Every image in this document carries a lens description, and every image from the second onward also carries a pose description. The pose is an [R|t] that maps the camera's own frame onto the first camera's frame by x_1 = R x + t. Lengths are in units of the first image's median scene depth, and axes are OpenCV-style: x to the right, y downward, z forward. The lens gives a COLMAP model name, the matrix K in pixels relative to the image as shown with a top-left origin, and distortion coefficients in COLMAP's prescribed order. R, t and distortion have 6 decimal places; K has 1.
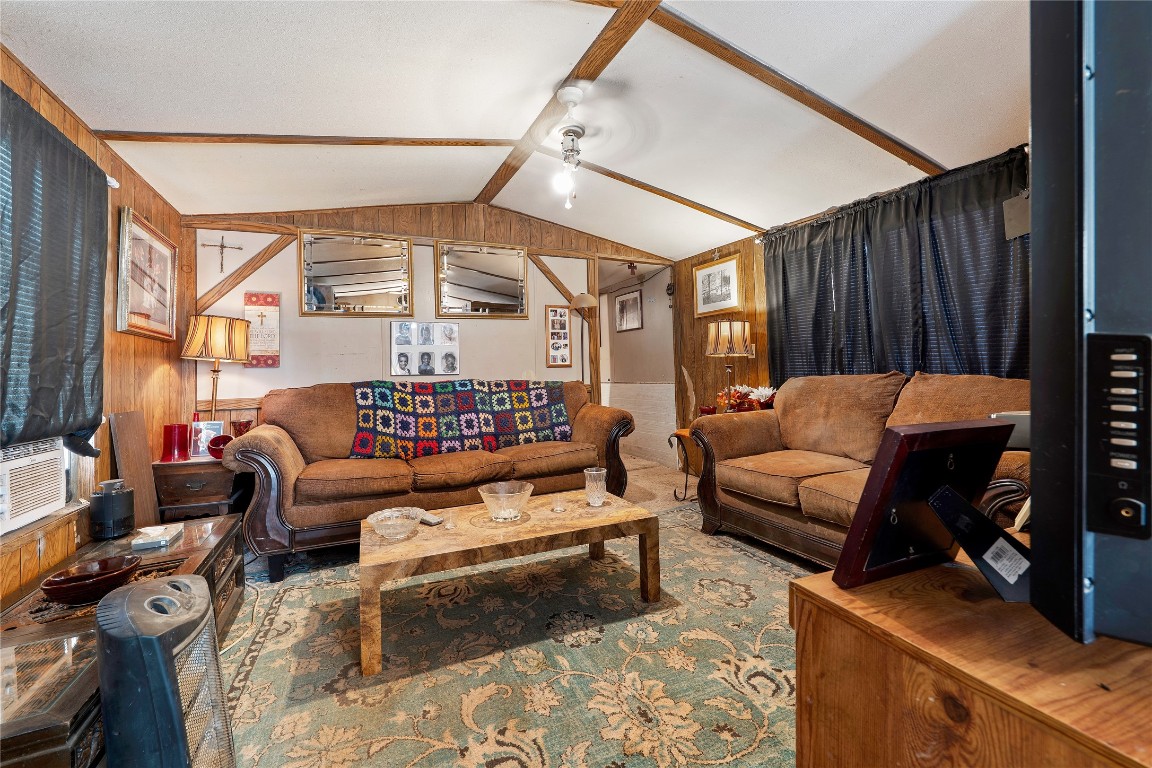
lens RADIAL K [[476.5, 0, 576.7], [0, 476.5, 398.4], [0, 0, 1]] dist [-0.000026, -0.000055]
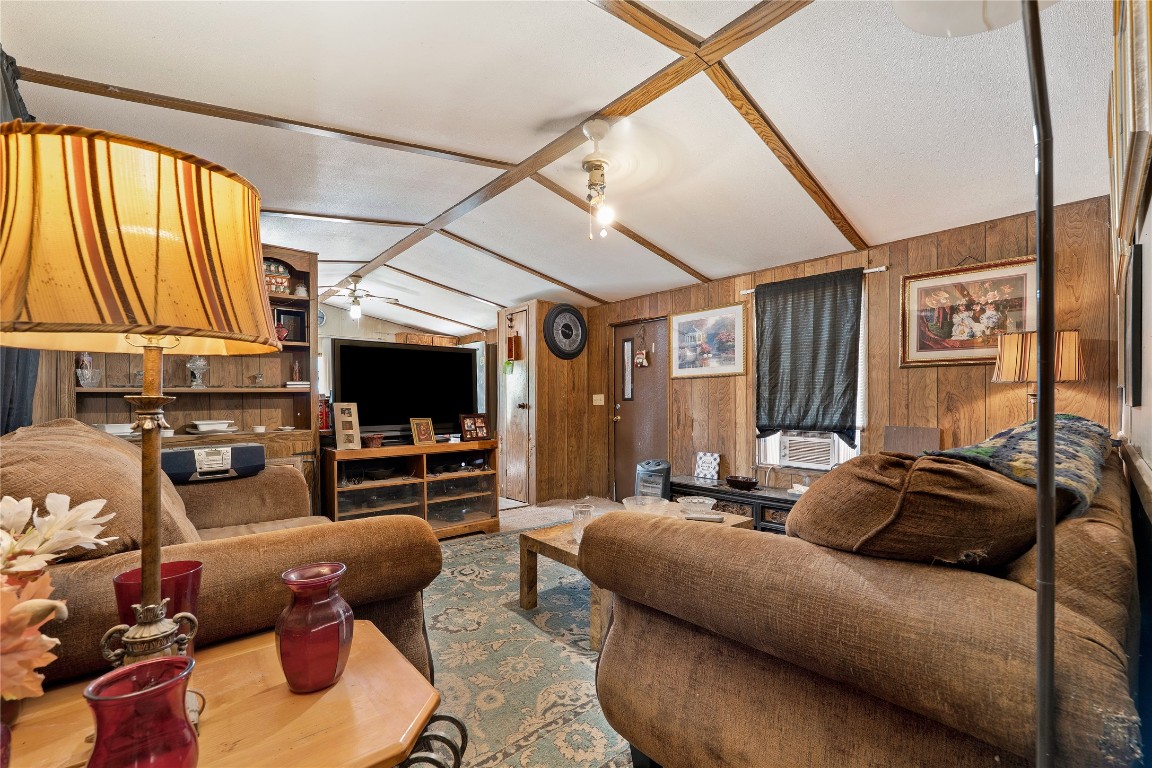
lens RADIAL K [[476.5, 0, 576.7], [0, 476.5, 398.4], [0, 0, 1]] dist [-0.000026, -0.000055]
pose [[-0.960015, 0.024055, -0.278913, 0.398092], [0.013470, 0.999117, 0.039805, -0.131692], [0.279624, 0.034456, -0.959491, 2.399412]]
